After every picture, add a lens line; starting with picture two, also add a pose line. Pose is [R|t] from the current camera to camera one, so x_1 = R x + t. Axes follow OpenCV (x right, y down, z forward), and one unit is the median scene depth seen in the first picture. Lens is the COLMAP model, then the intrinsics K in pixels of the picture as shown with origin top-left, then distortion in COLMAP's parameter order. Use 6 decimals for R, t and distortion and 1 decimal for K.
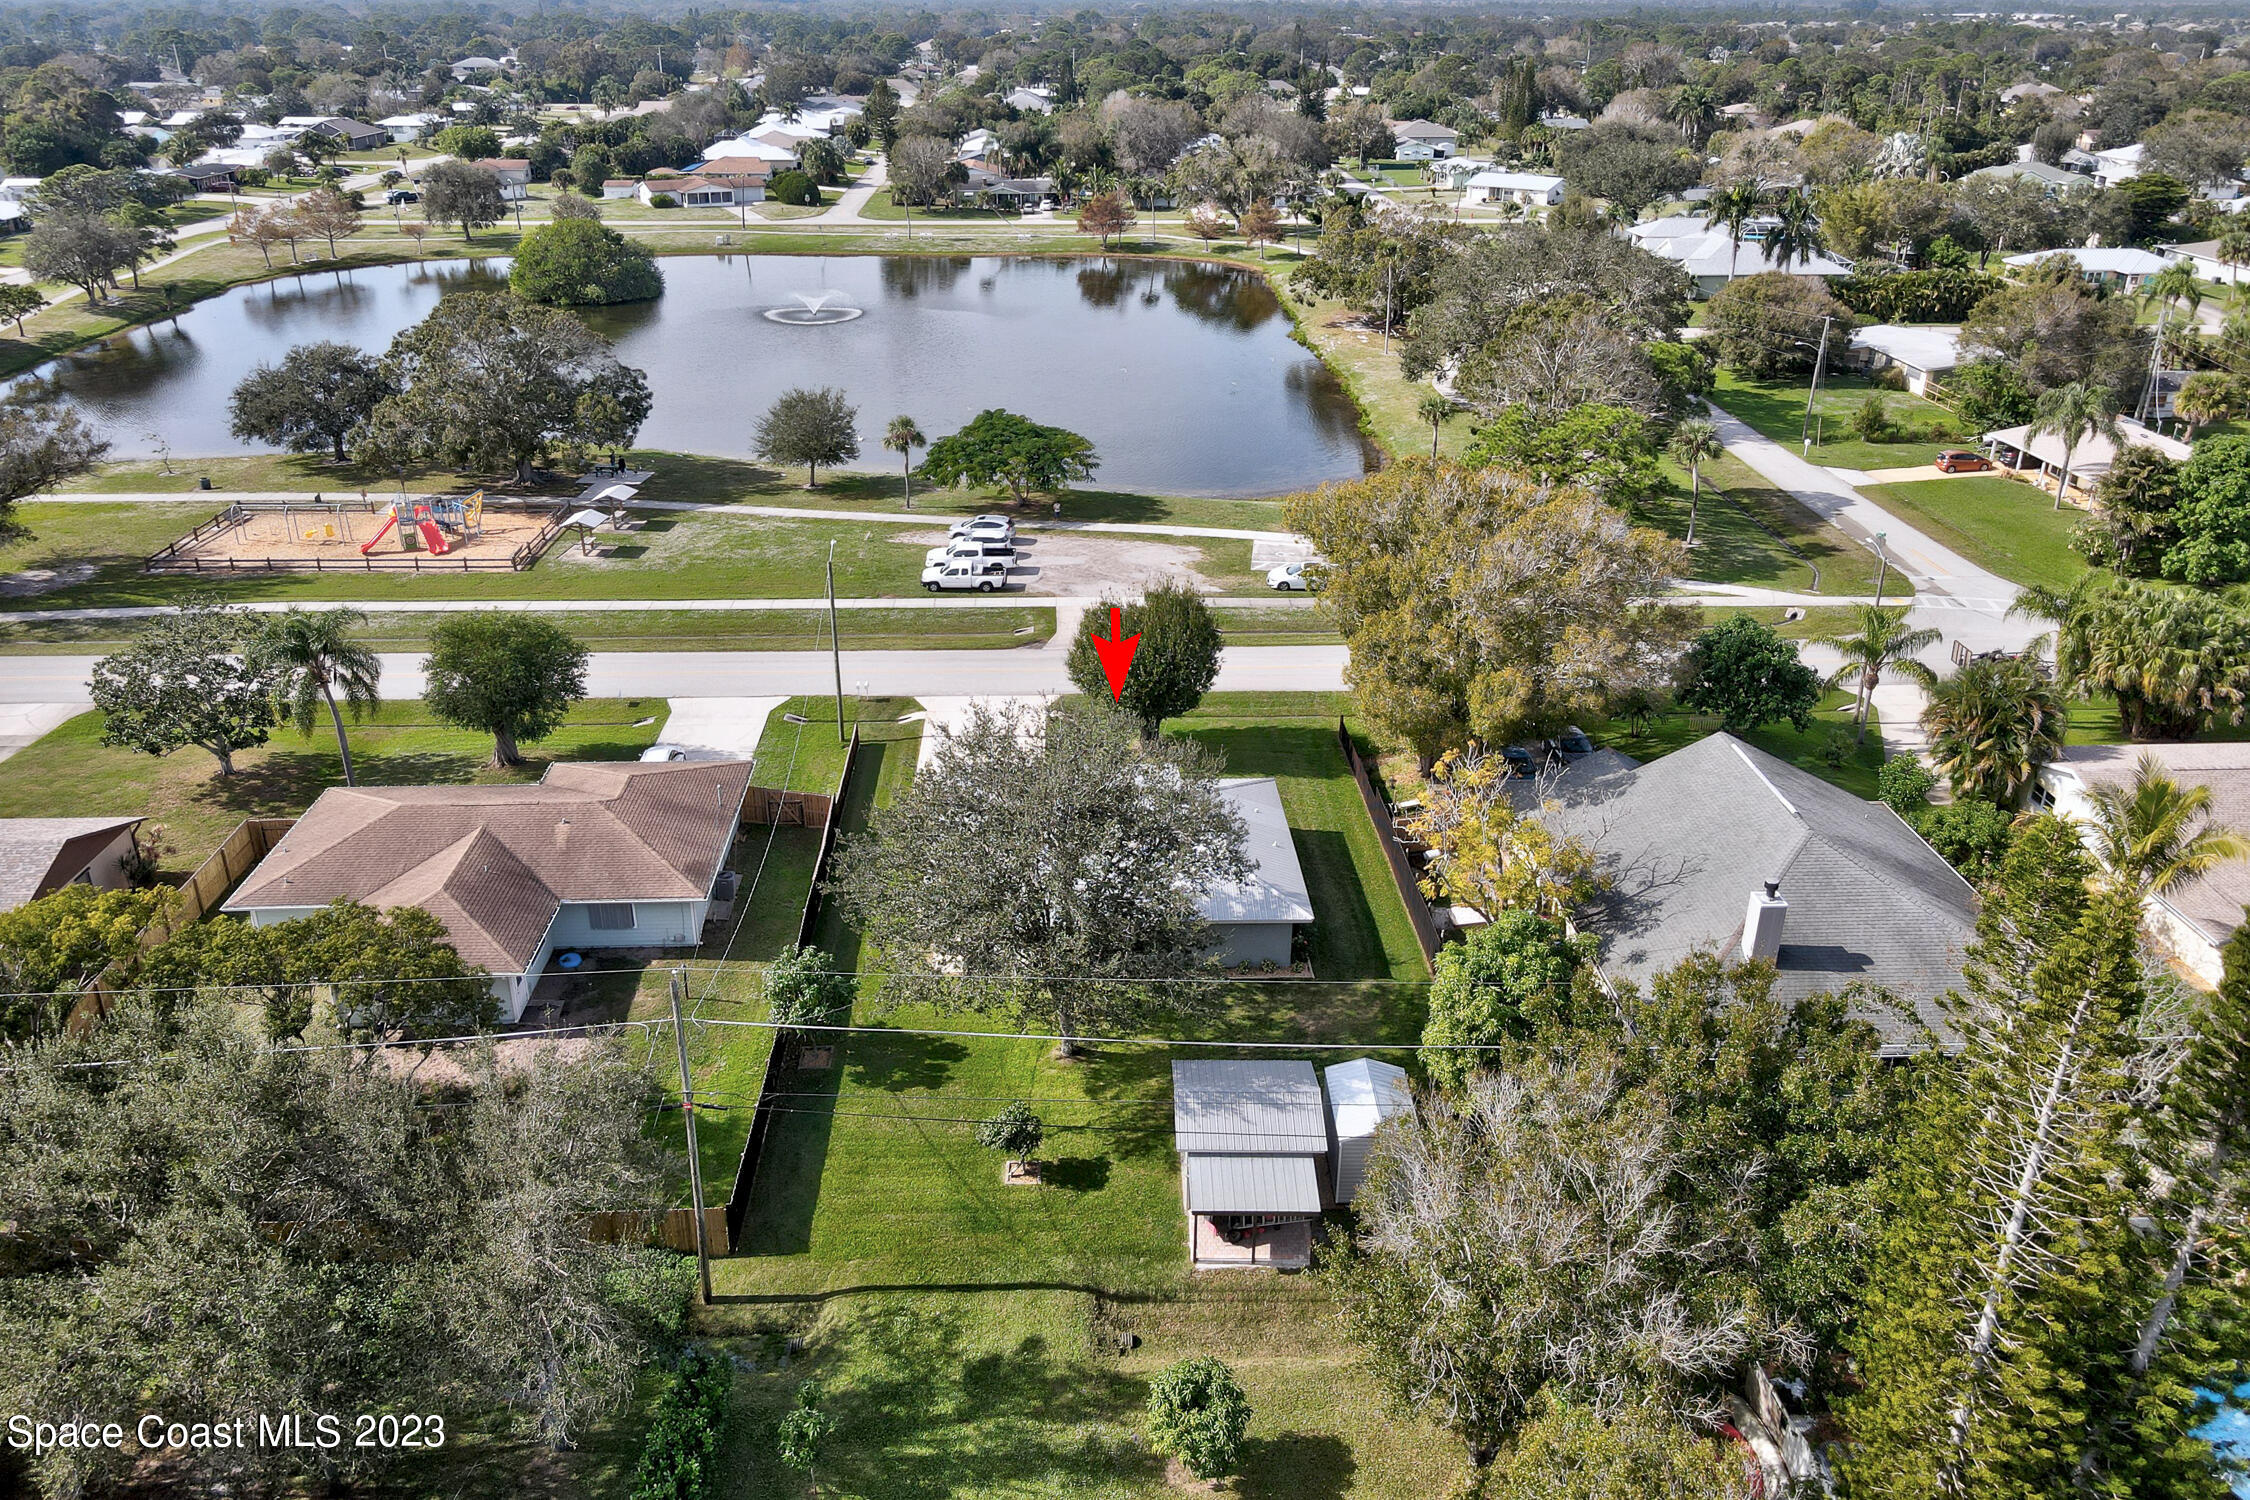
lens RADIAL K [[1661.7, 0, 1125.0], [0, 1661.7, 750.0], [0, 0, 1]] dist [0.005261, 0.007664]
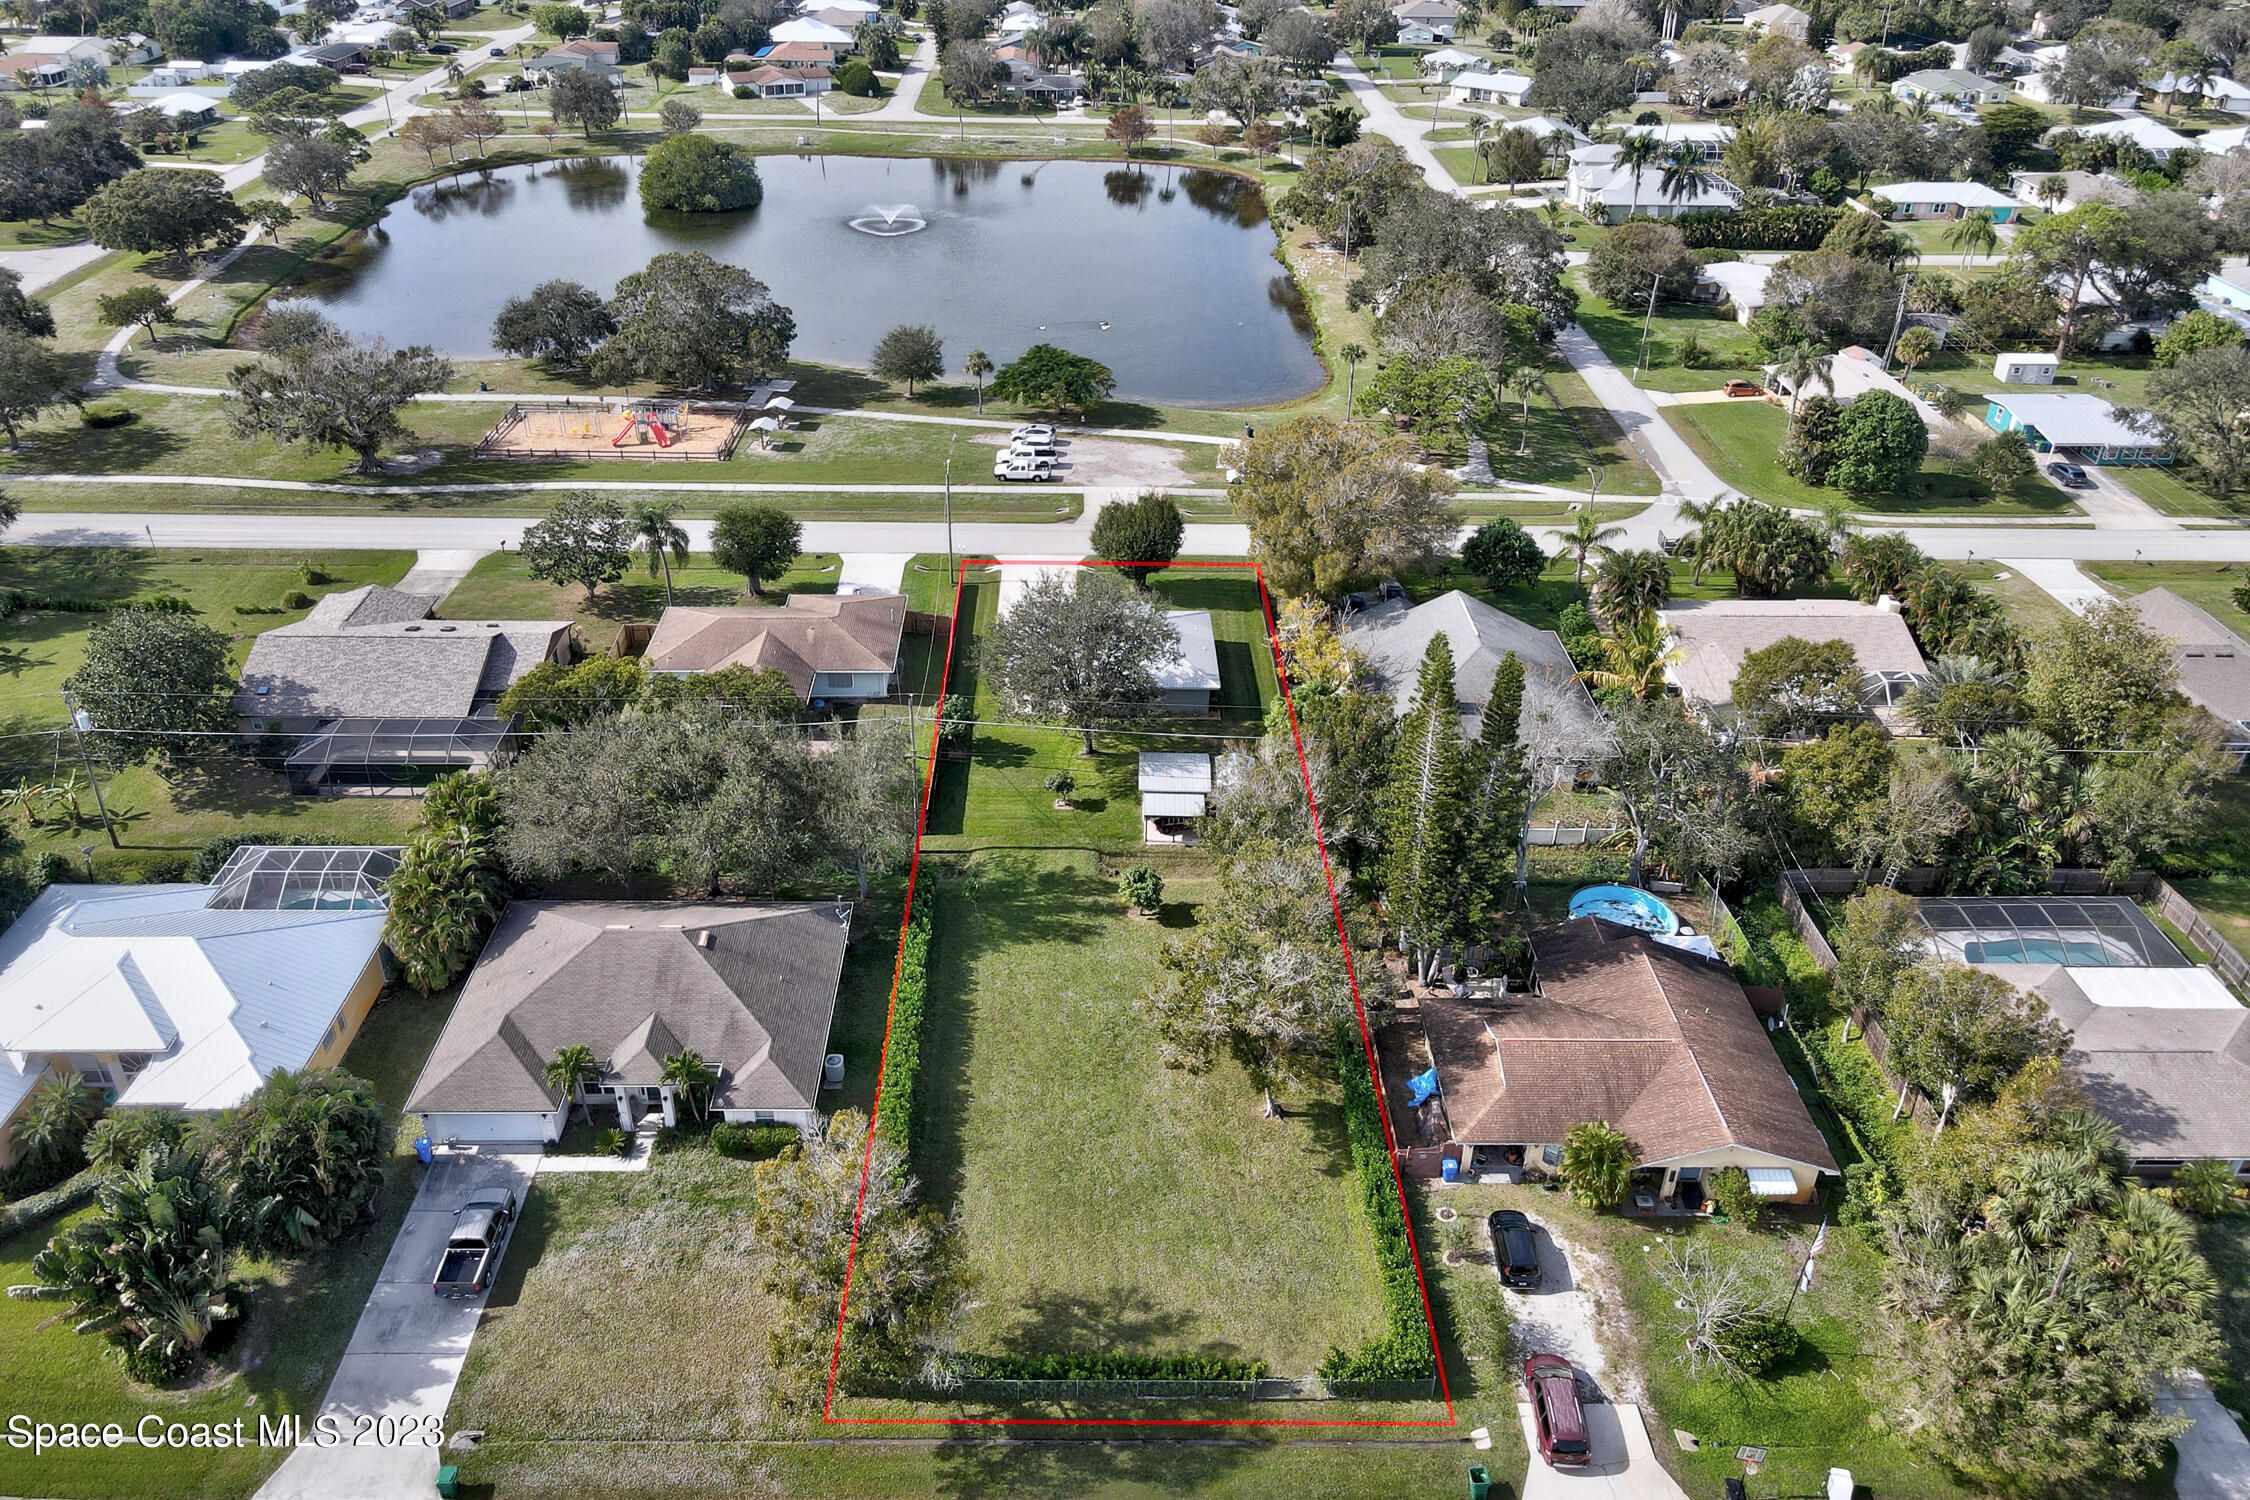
lens RADIAL K [[1661.7, 0, 1125.0], [0, 1661.7, 750.0], [0, 0, 1]] dist [0.005261, 0.007664]
pose [[0.999742, 0.019531, -0.011594, 0.017097], [-0.018214, 0.994360, 0.104478, -0.012428], [0.013569, -0.104240, 0.994460, -0.496882]]
